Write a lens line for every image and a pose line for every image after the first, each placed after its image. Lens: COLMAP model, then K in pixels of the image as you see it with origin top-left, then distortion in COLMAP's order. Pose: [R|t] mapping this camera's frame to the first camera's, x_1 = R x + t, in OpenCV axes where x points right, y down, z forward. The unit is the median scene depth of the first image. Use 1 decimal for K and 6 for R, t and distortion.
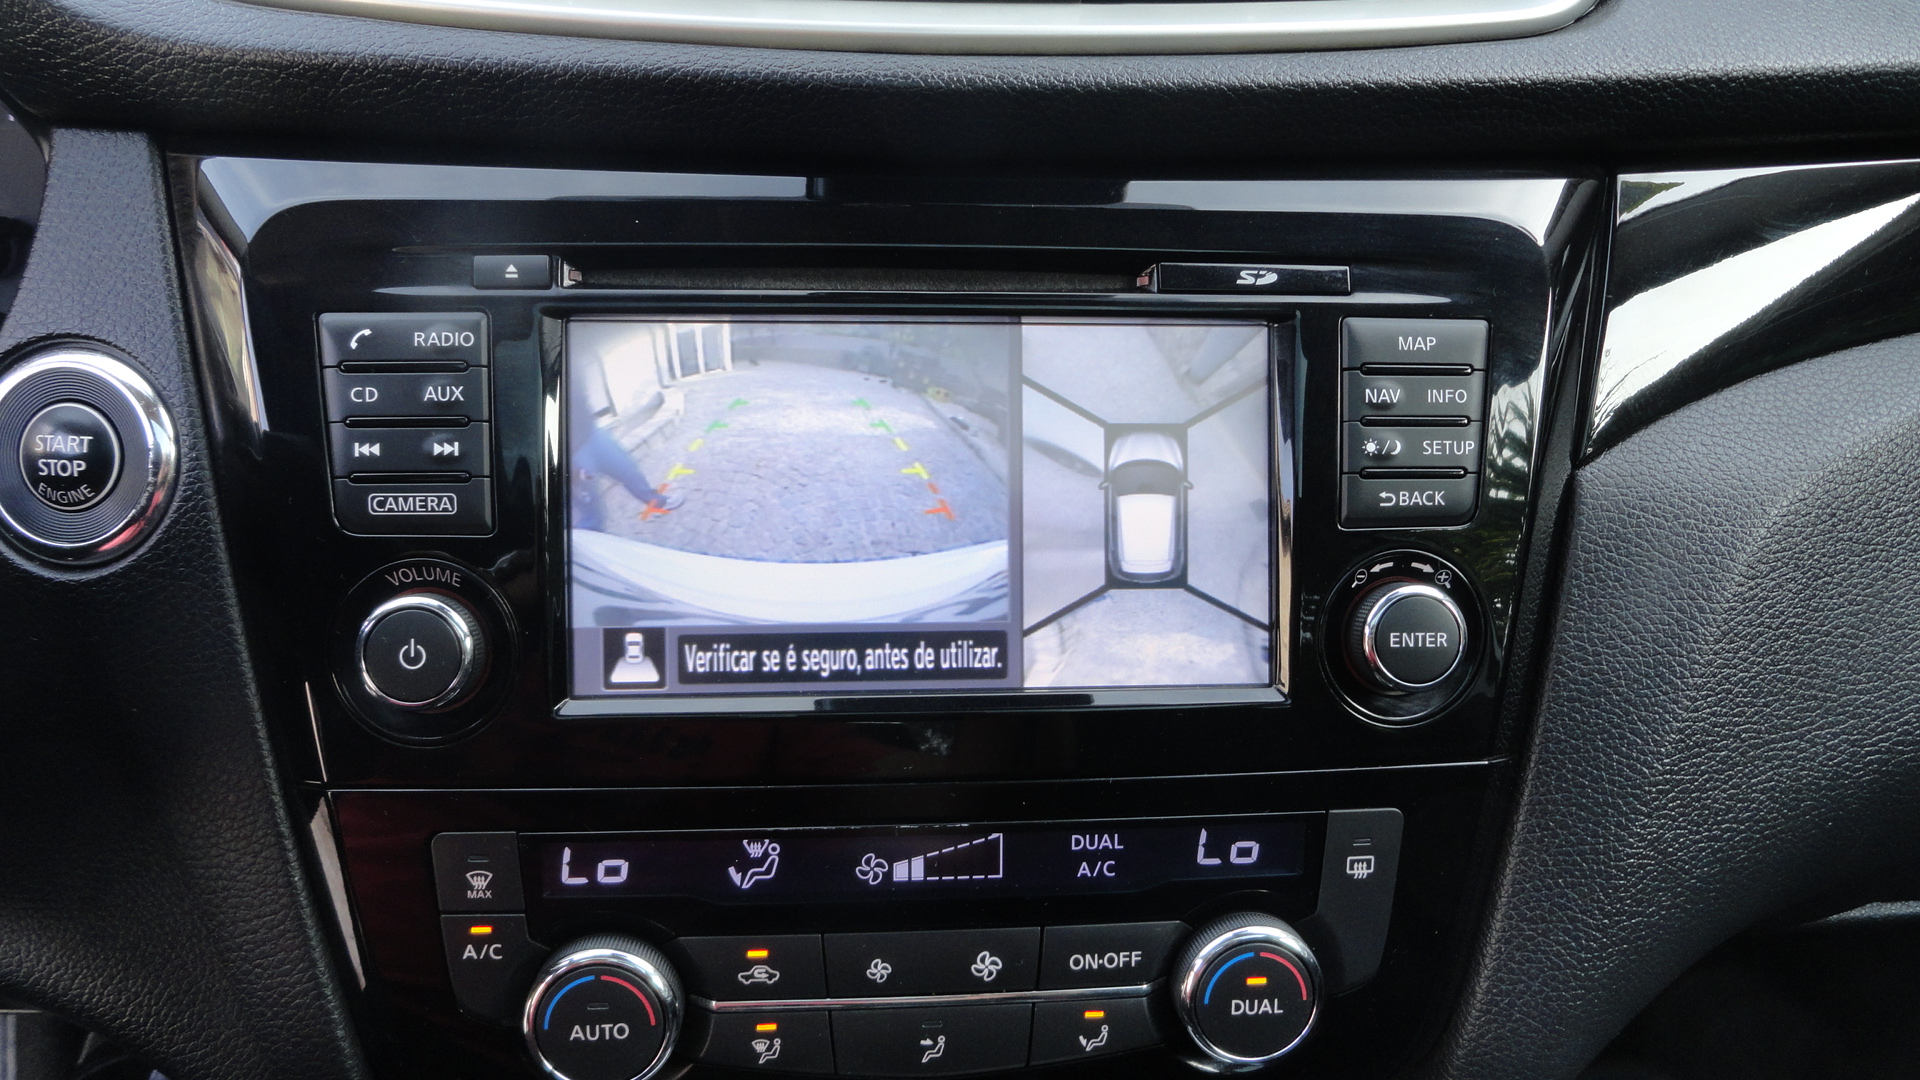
lens RADIAL K [[1378.0, 0, 947.4], [0, 1378.0, 541.2], [0, 0, 1]] dist [-0.001037, 0.005155]
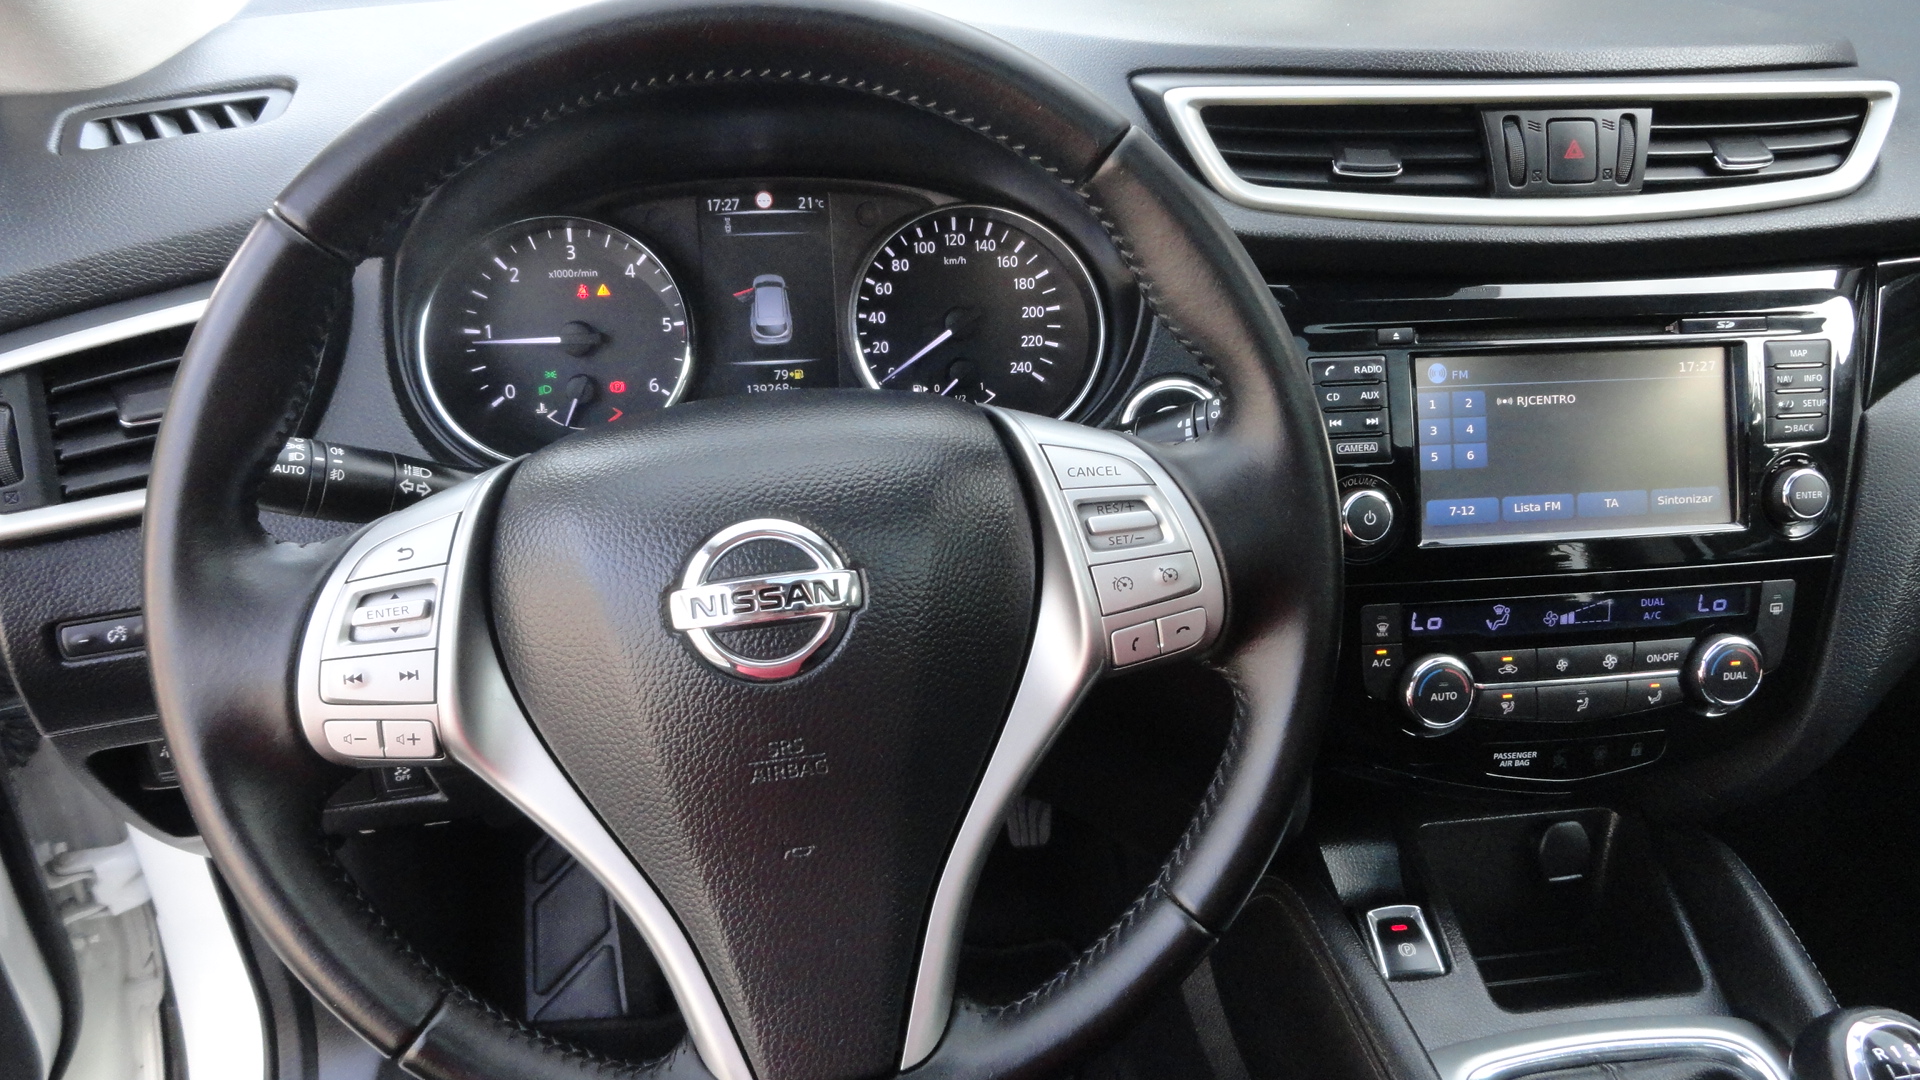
lens RADIAL K [[1378.0, 0, 967.9], [0, 1378.0, 538.3], [0, 0, 1]] dist [-0.001037, 0.005155]
pose [[0.997668, -0.042417, 0.053469, -1.037310], [0.041592, 0.998999, 0.016443, 0.048718], [-0.054113, -0.014181, 0.998434, -1.014376]]
